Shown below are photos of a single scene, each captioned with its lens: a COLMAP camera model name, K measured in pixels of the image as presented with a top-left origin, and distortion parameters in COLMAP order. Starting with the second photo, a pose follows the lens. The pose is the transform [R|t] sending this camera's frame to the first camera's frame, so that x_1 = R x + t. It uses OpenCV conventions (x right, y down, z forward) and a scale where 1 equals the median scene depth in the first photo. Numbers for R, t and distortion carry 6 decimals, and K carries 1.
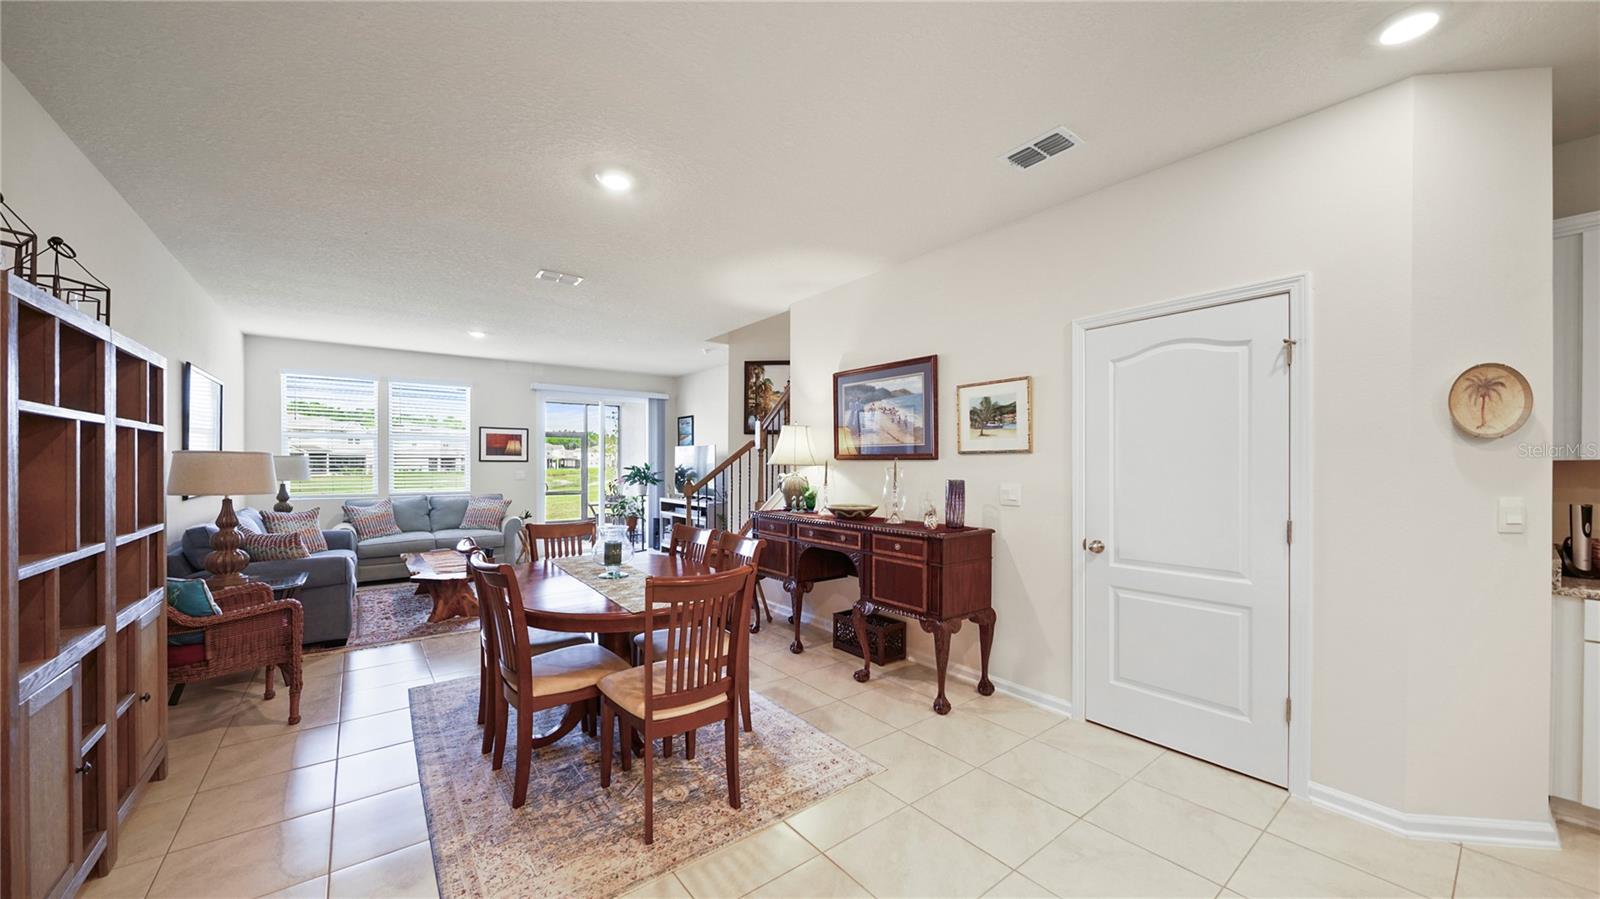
lens RADIAL K [[565.9, 0, 791.0], [0, 565.9, 466.8], [0, 0, 1]] dist [-0.001013, -0.000211]
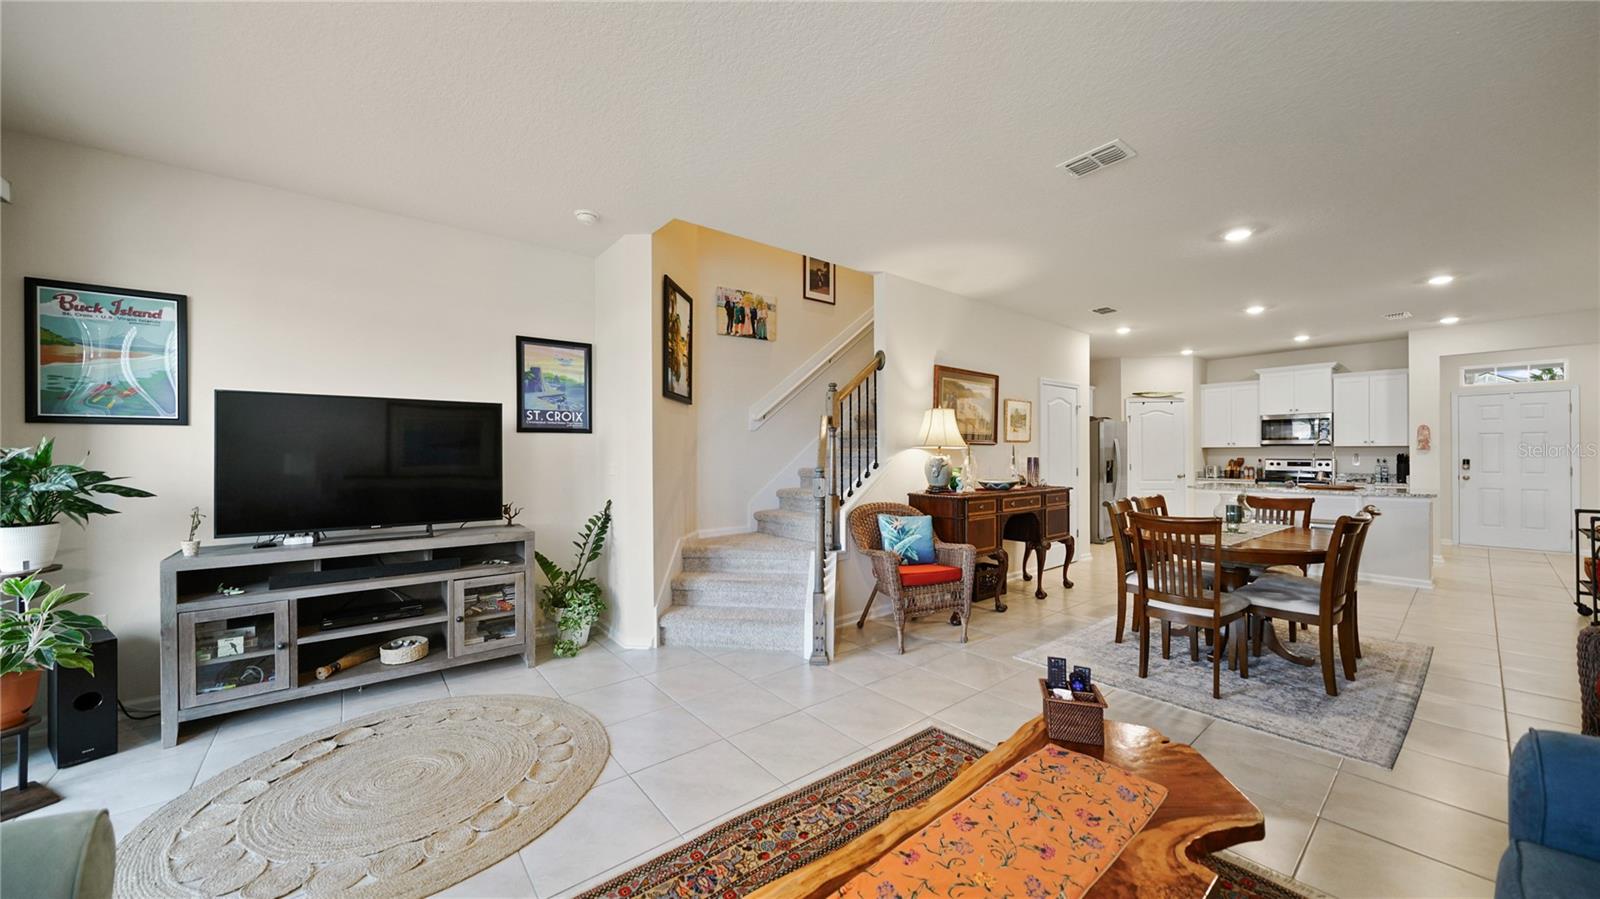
lens RADIAL K [[552.0, 0, 793.9], [0, 552.0, 459.0], [0, 0, 1]] dist [-0.001297, -0.002496]
pose [[-0.025025, -0.011579, 0.999620, -0.763357], [0.006378, 0.999911, 0.011742, 0.002161], [-0.999666, 0.006669, -0.024949, 1.006280]]
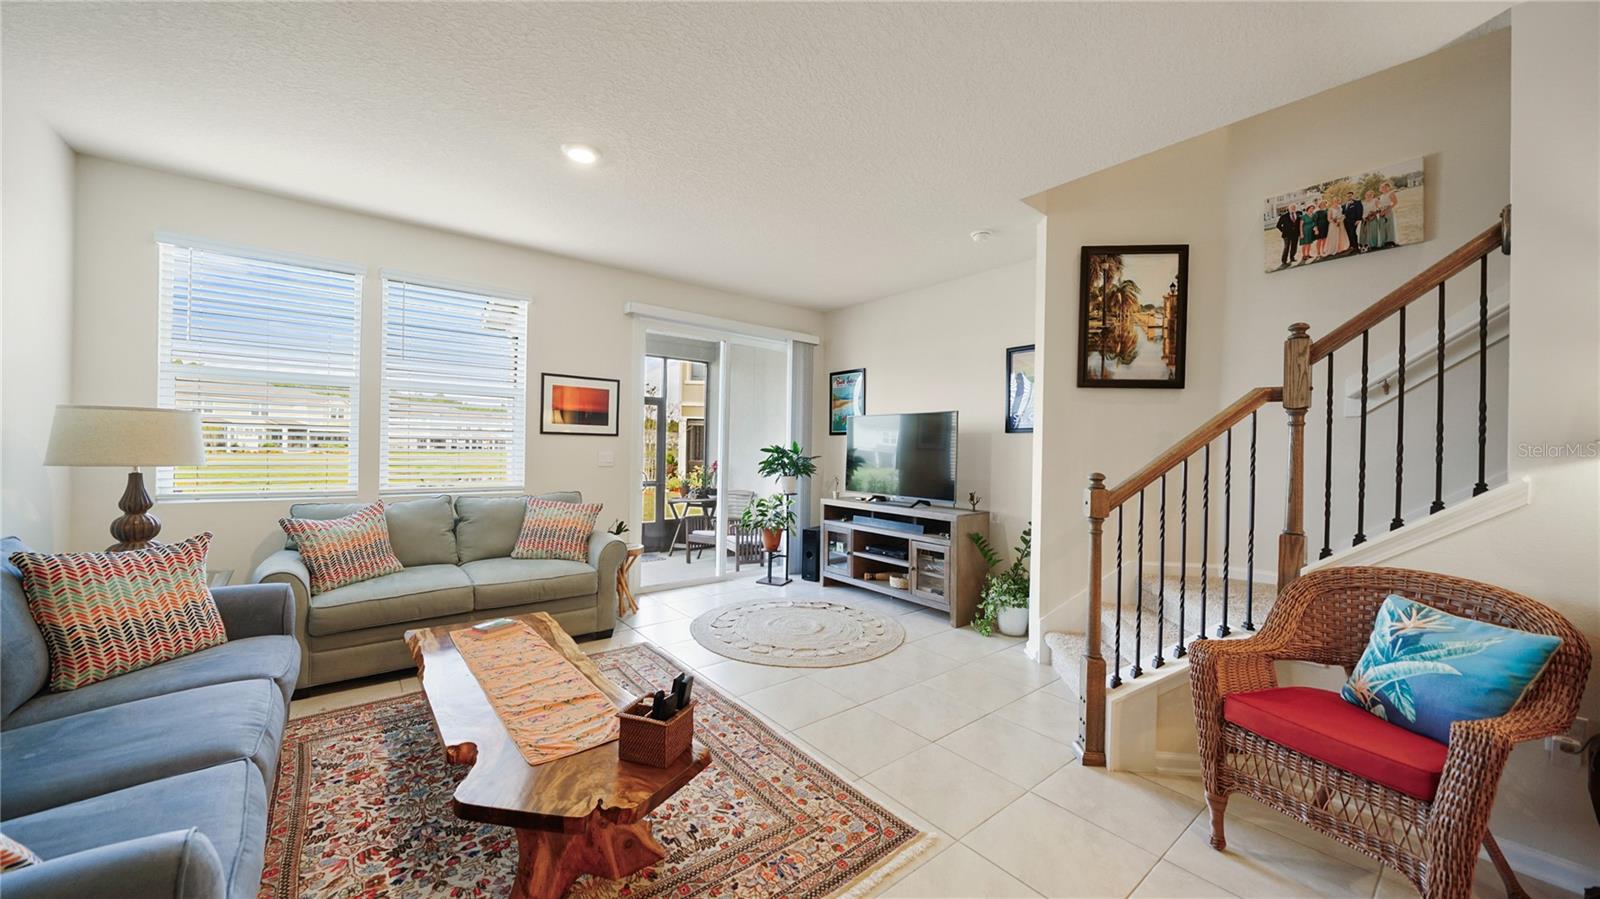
lens RADIAL K [[567.0, 0, 796.0], [0, 567.0, 450.8], [0, 0, 1]] dist [-0.002552, -0.000358]
pose [[0.999648, 0.015690, 0.021386, -0.401766], [-0.015664, 0.999876, -0.001387, 0.005913], [-0.021406, 0.001051, 0.999770, 0.557289]]
